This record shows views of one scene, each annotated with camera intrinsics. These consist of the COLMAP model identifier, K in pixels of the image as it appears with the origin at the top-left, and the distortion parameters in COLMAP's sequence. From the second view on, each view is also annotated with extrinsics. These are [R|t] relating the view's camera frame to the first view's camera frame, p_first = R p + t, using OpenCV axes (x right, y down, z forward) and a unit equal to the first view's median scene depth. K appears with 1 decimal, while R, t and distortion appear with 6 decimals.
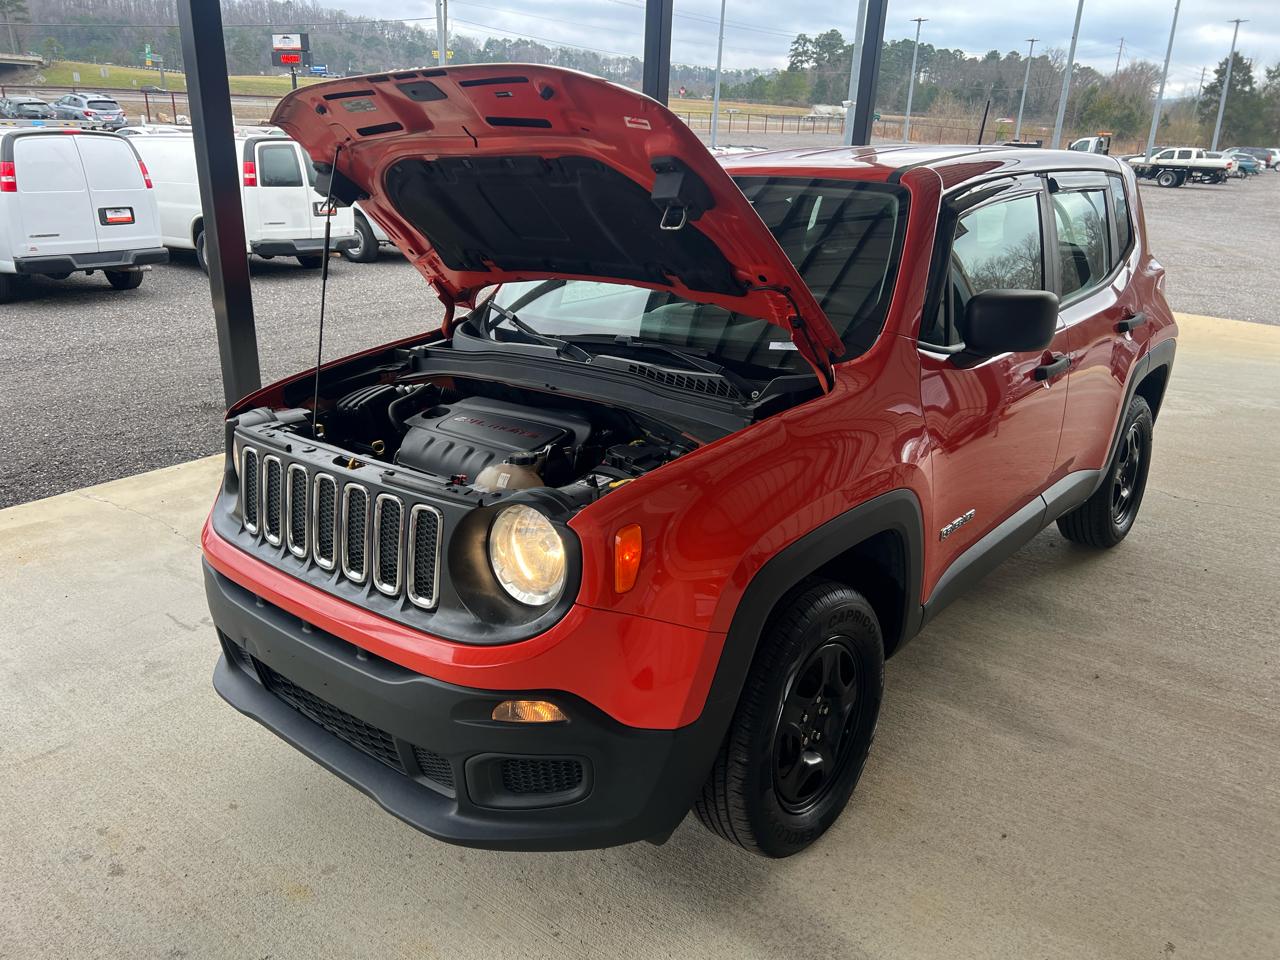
lens RADIAL K [[957.2, 0, 629.5], [0, 957.2, 480.7], [0, 0, 1]] dist [0.050694, -0.055341]
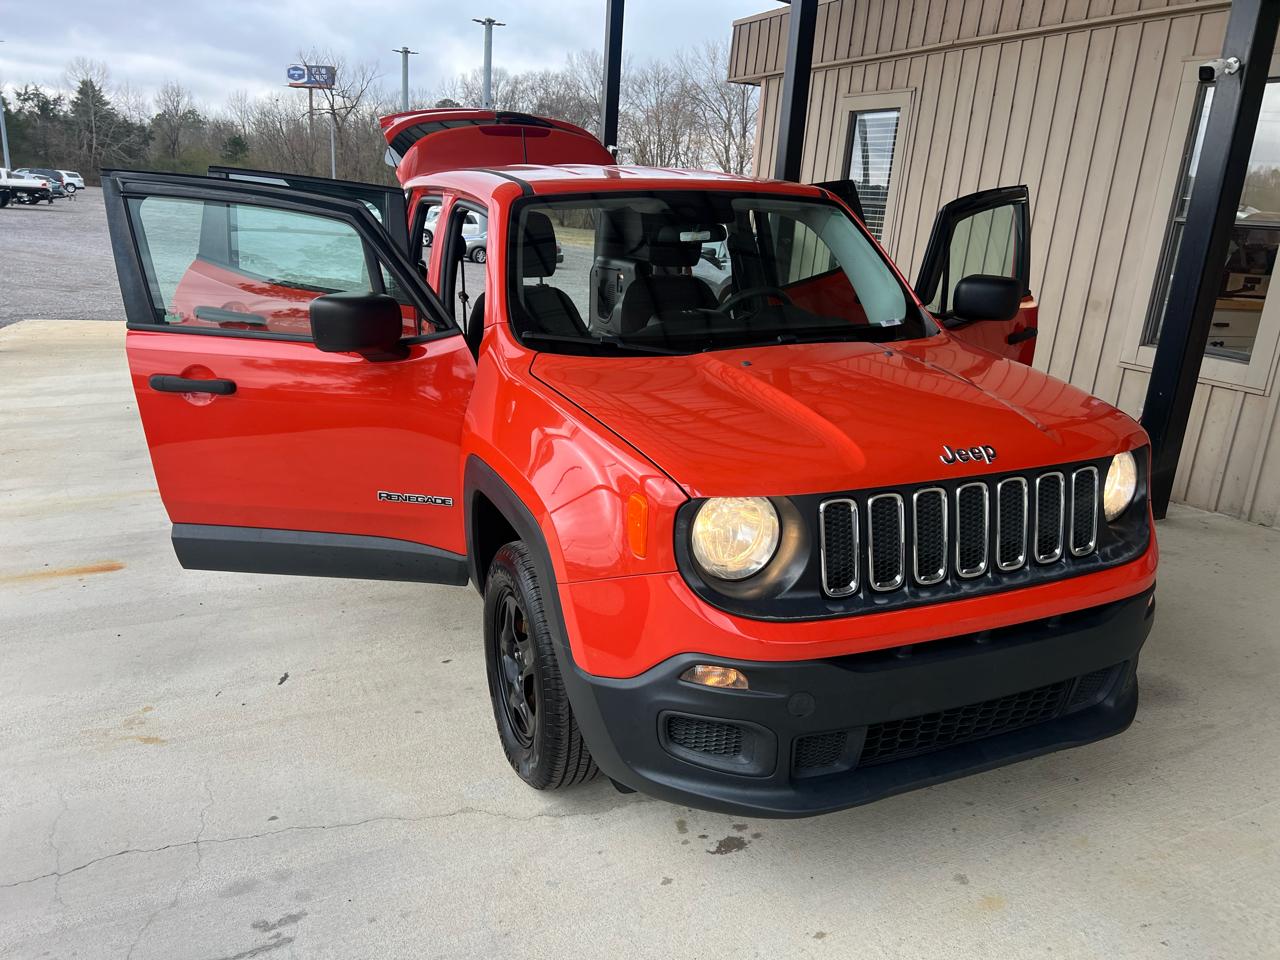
lens RADIAL K [[957.2, 0, 643.7], [0, 957.2, 478.0], [0, 0, 1]] dist [0.050694, -0.055341]
pose [[0.440553, -0.239596, 0.865163, -0.772696], [0.258747, 0.956718, 0.133193, -0.134557], [-0.859629, 0.165180, 0.483480, 0.471625]]
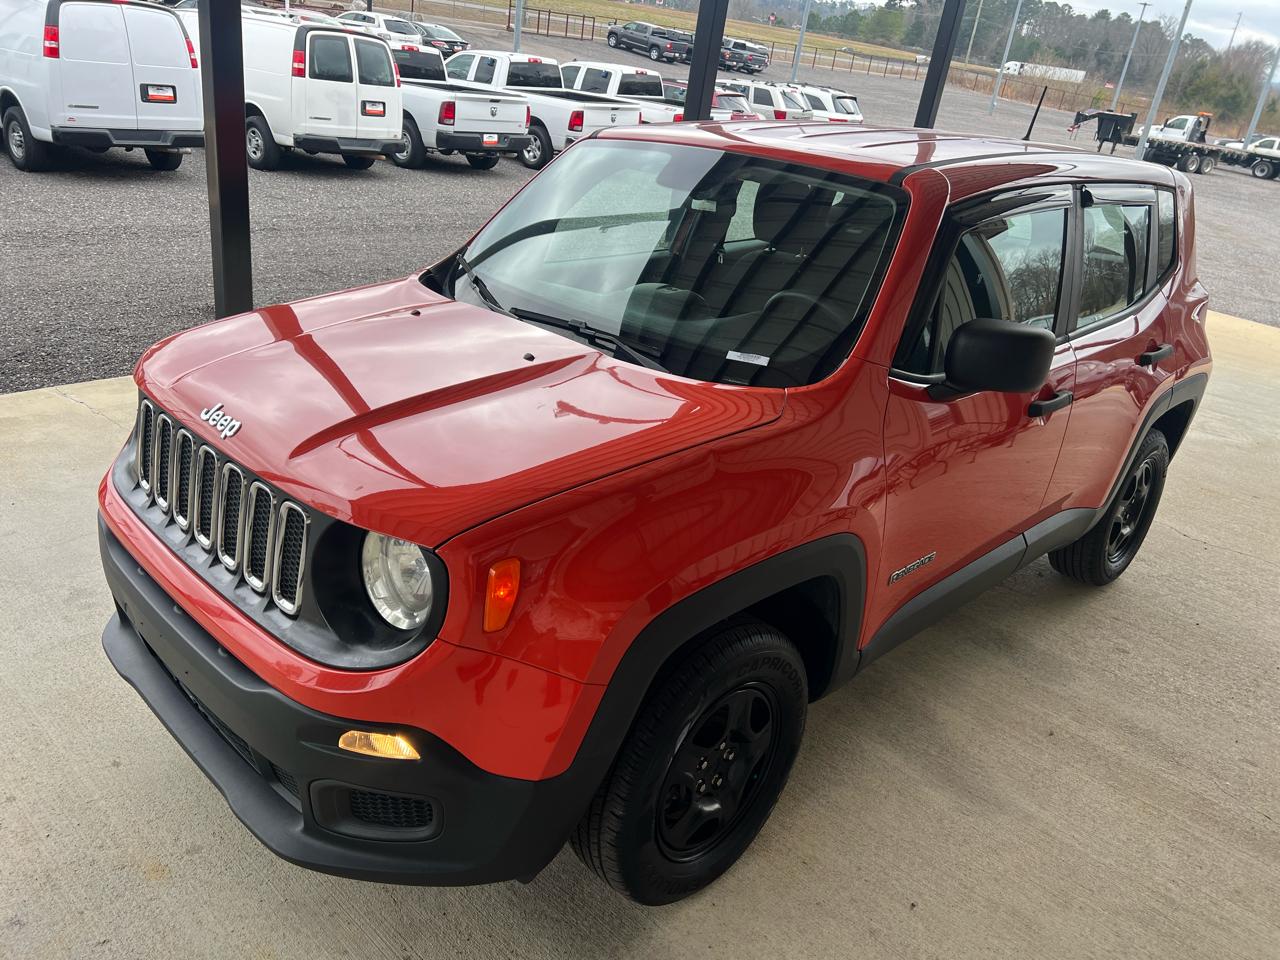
lens RADIAL K [[957.2, 0, 630.6], [0, 957.2, 482.7], [0, 0, 1]] dist [0.050694, -0.055341]
pose [[0.992003, 0.122516, -0.030337, 0.066961], [-0.119941, 0.989891, 0.075697, -0.053263], [0.039304, -0.071453, 0.996669, 0.056500]]
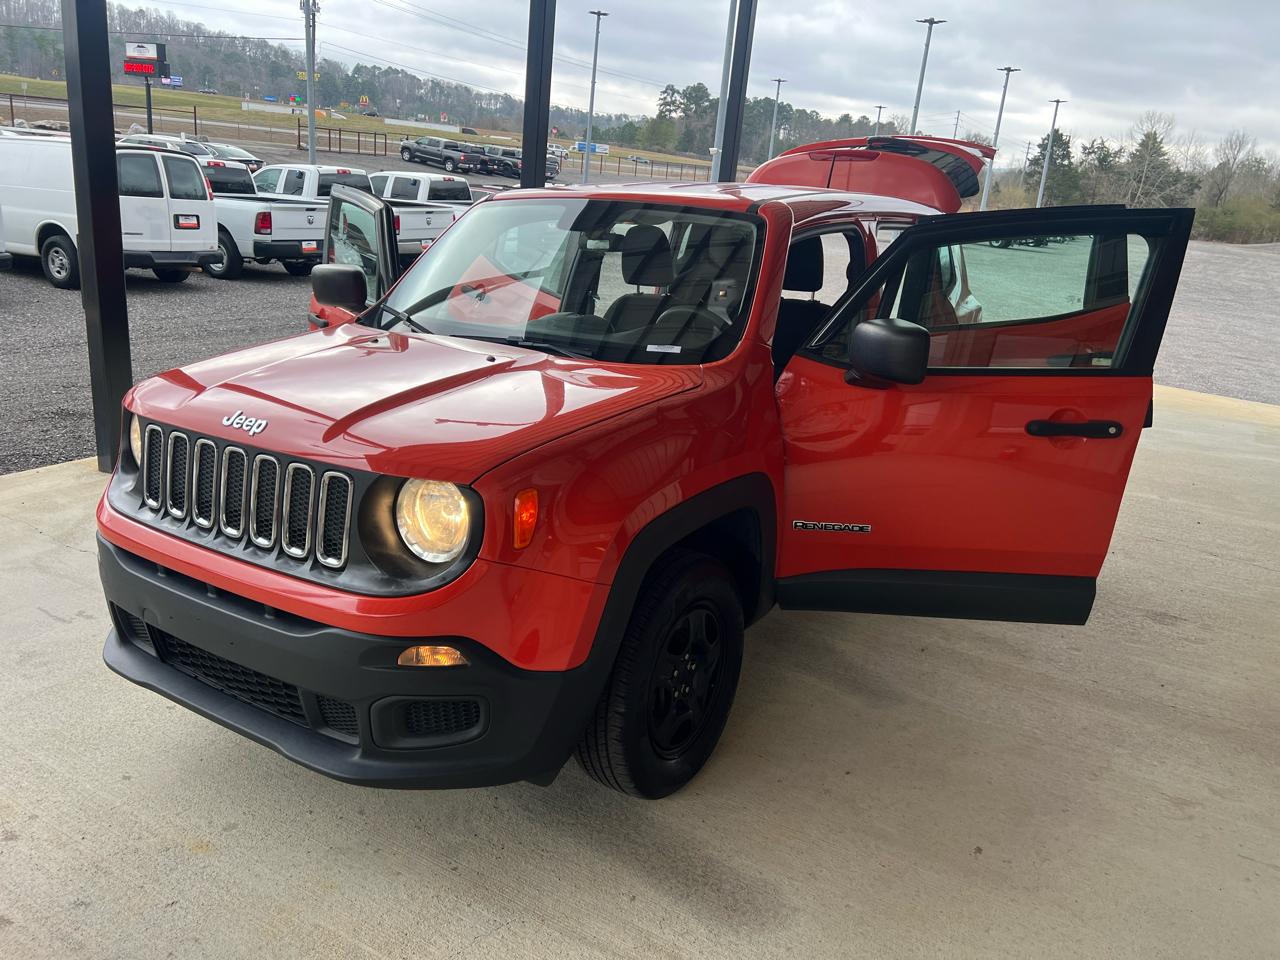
lens RADIAL K [[957.2, 0, 650.0], [0, 957.2, 472.3], [0, 0, 1]] dist [0.050694, -0.055341]
pose [[0.987663, 0.011597, 0.156167, -0.017694], [-0.004621, 0.998978, -0.044958, 0.040368], [-0.156529, 0.043682, 0.986707, -0.073619]]
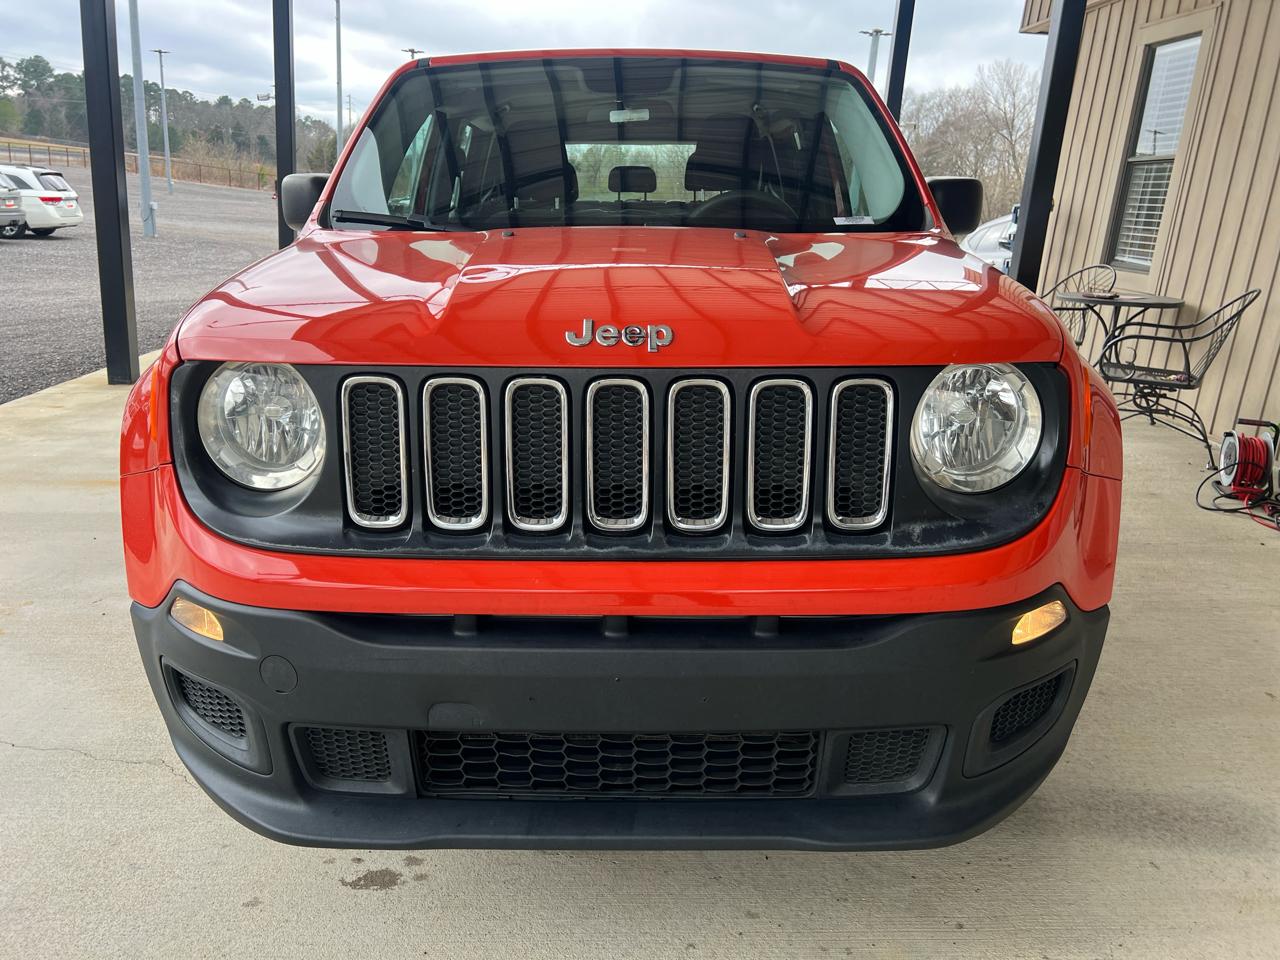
lens RADIAL K [[957.2, 0, 636.0], [0, 957.2, 479.5], [0, 0, 1]] dist [0.050694, -0.055341]
pose [[0.755425, -0.161983, 0.634897, -0.411981], [0.189264, 0.981602, 0.025244, 0.026532], [-0.627305, 0.101093, 0.772184, 0.303880]]
